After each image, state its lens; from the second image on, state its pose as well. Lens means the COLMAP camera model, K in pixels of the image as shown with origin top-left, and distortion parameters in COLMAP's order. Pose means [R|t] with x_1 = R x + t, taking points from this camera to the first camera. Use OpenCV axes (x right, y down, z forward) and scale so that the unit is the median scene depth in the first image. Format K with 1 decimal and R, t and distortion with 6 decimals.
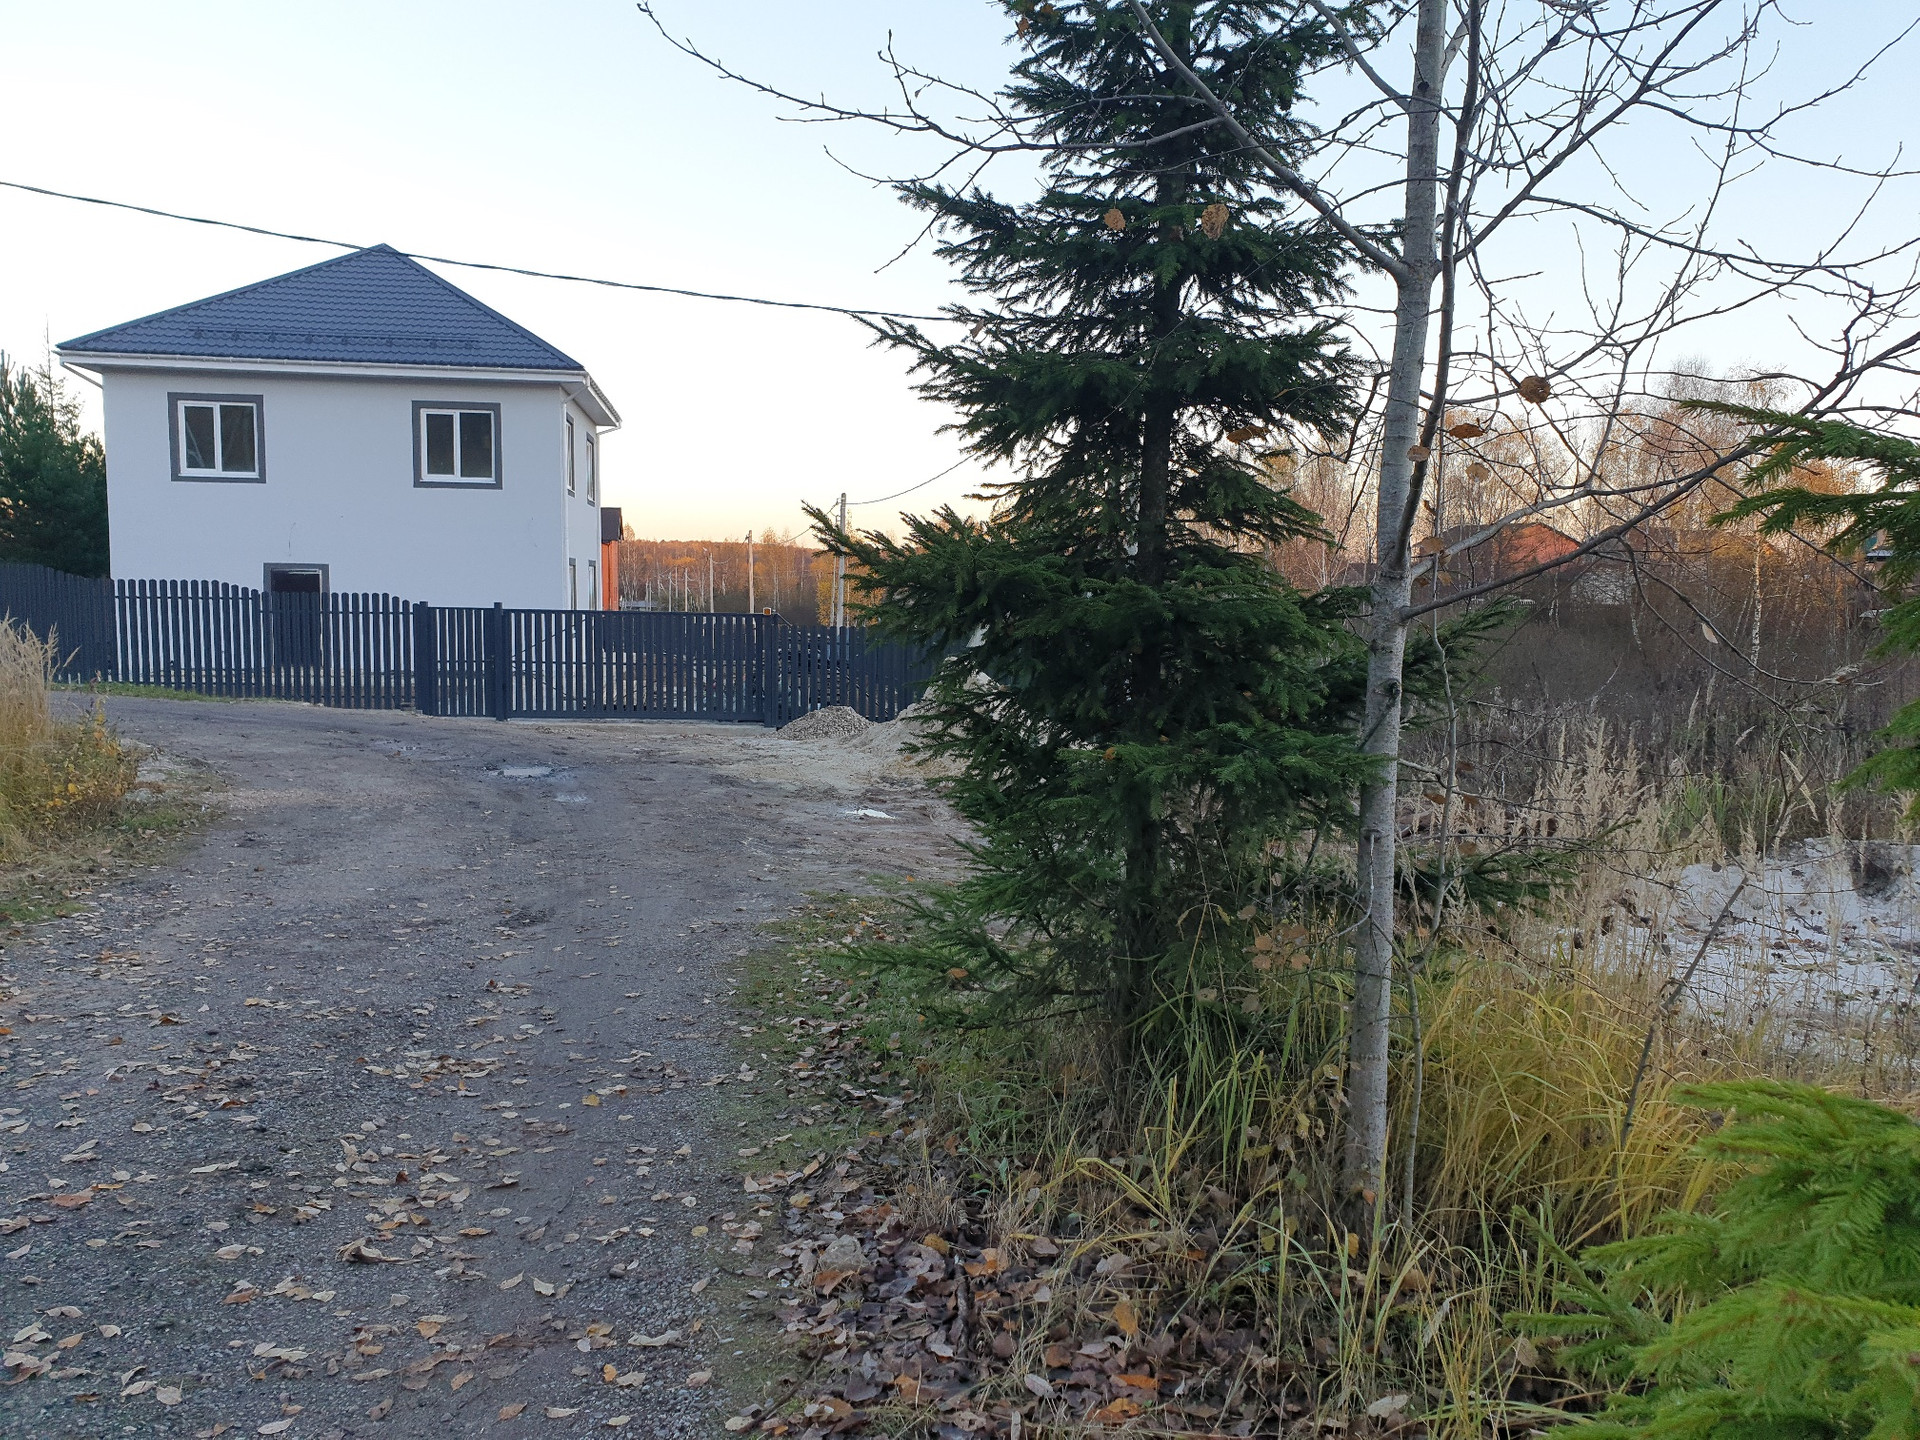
lens RADIAL K [[1443.4, 0, 960.0], [0, 1443.4, 720.0], [0, 0, 1]] dist [0.003742, 0.000874]
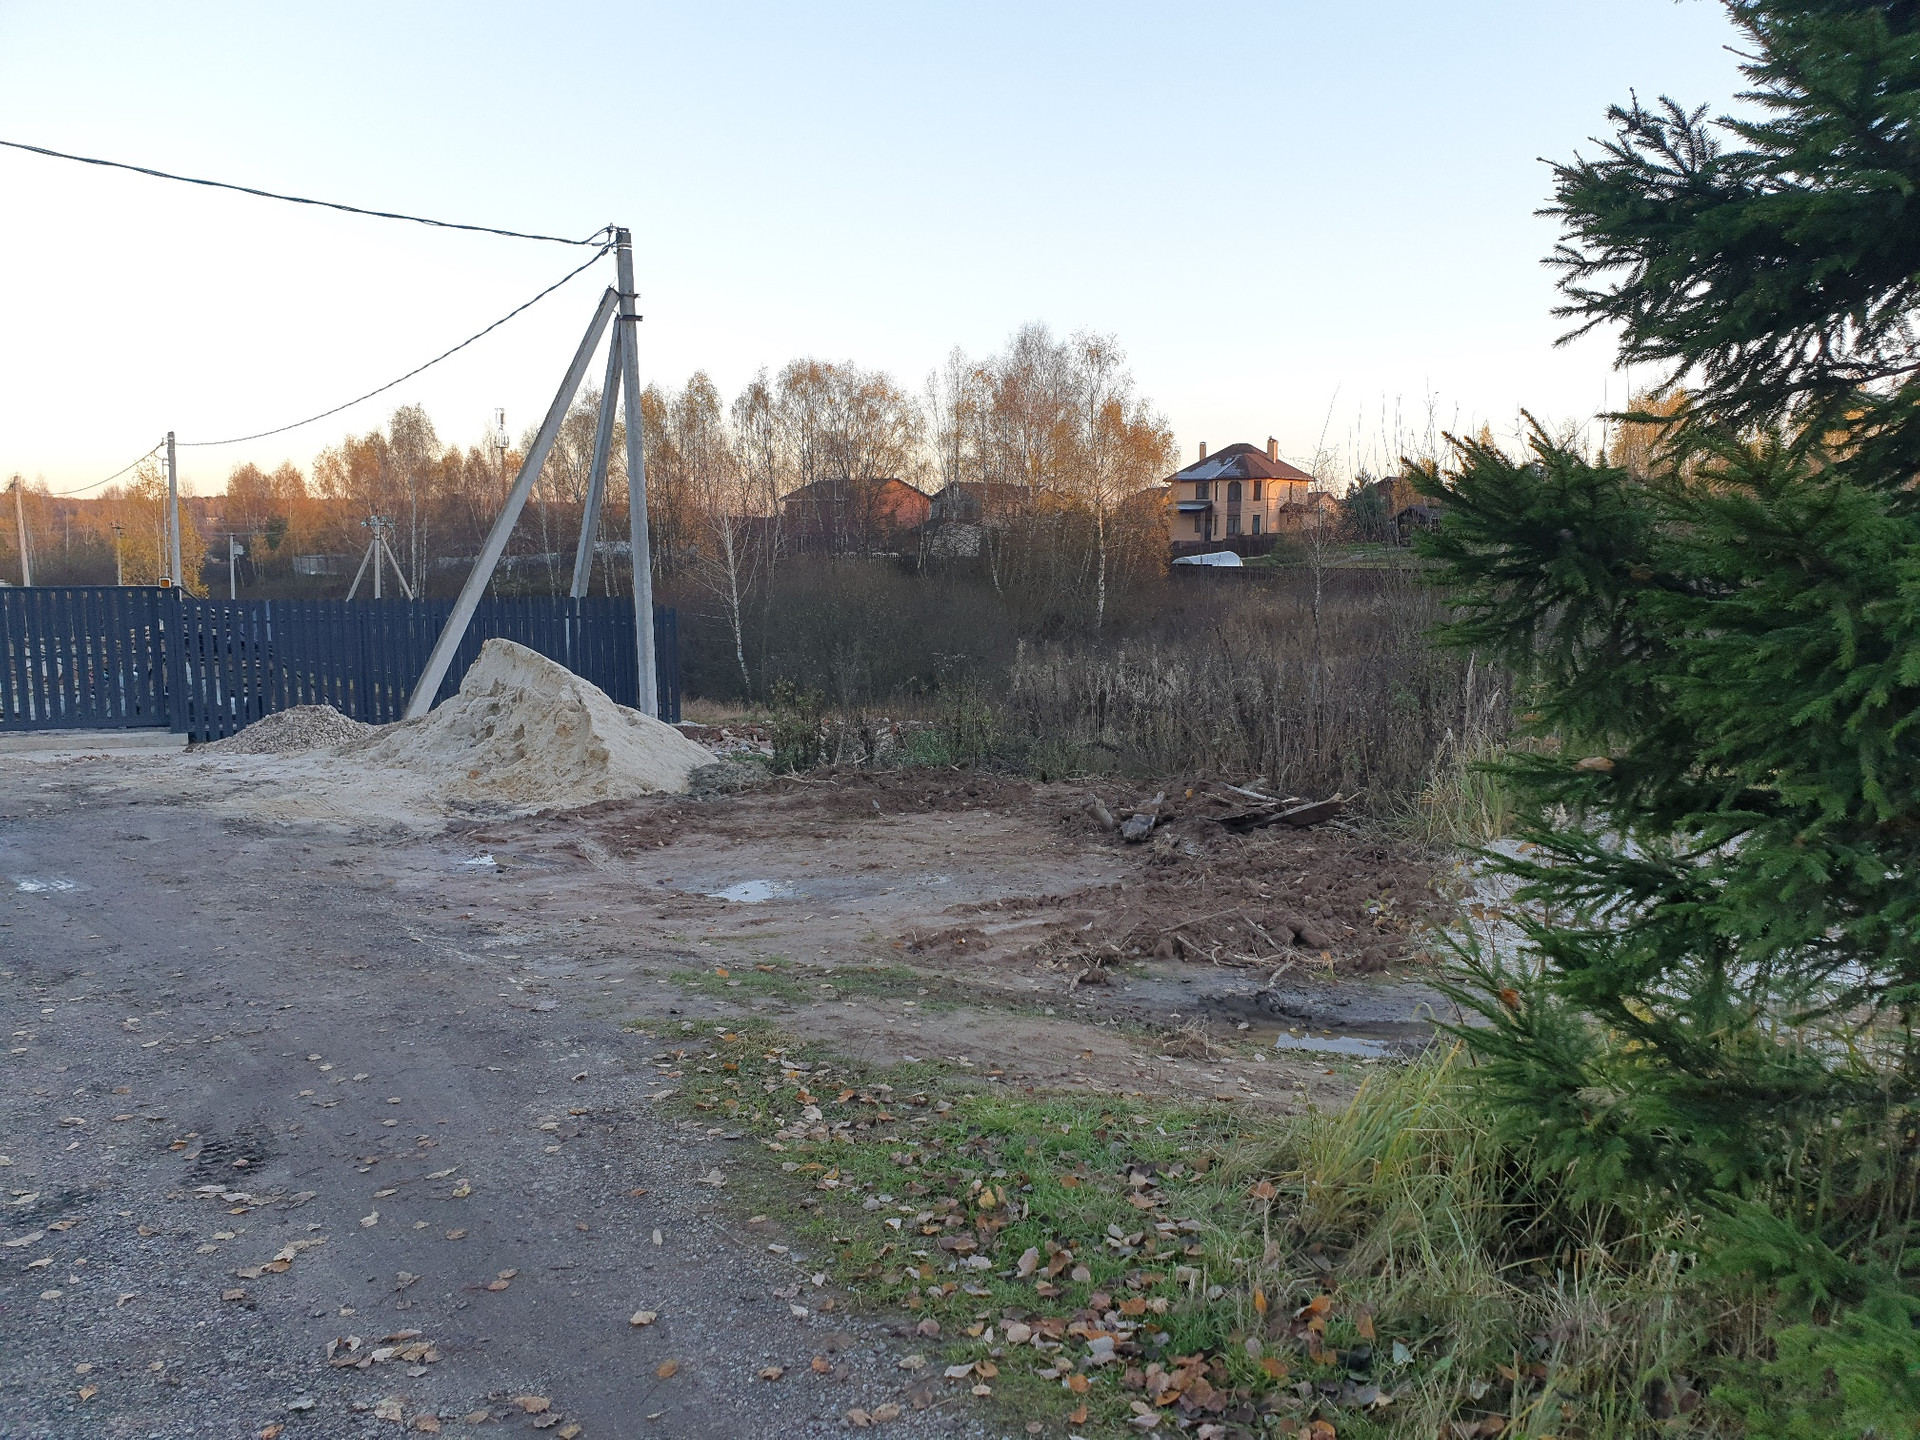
lens RADIAL K [[1471.9, 0, 960.0], [0, 1471.9, 720.0], [0, 0, 1]] dist [0.002617, 0.000714]
pose [[0.908554, -0.058469, 0.413656, -0.097027], [0.046325, 0.998152, 0.039338, -0.017028], [-0.415191, -0.016579, 0.909583, 0.124334]]
